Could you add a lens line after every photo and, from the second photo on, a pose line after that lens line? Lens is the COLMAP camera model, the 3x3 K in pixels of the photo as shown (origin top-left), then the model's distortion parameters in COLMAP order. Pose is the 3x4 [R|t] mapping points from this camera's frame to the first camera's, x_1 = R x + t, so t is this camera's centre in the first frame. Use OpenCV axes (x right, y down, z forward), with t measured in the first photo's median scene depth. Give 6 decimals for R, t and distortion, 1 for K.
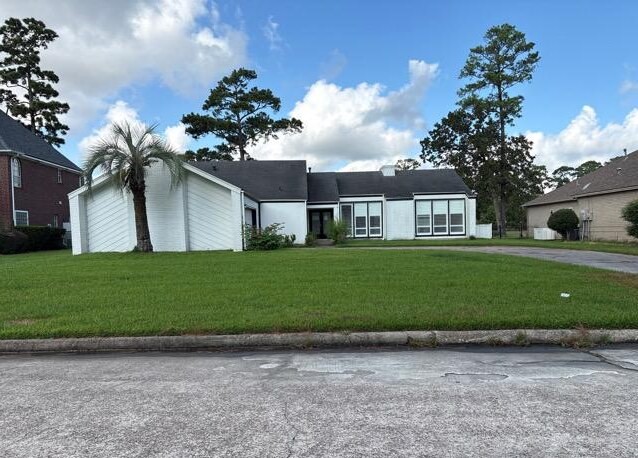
lens RADIAL K [[480.4, 0, 320.0], [0, 480.4, 243.5], [0, 0, 1]] dist [0.053598, -0.062215]
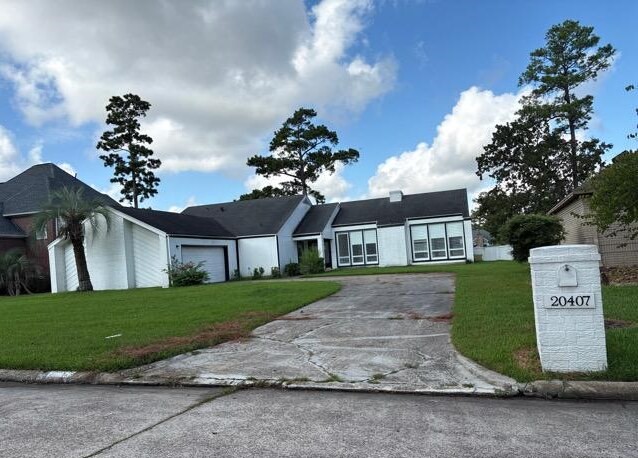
lens RADIAL K [[480.4, 0, 320.0], [0, 480.4, 243.5], [0, 0, 1]] dist [0.053598, -0.062215]
pose [[0.948113, -0.052927, -0.313497, 0.218571], [0.038431, 0.997894, -0.052248, -0.005756], [0.315603, 0.037489, 0.948151, 0.007613]]
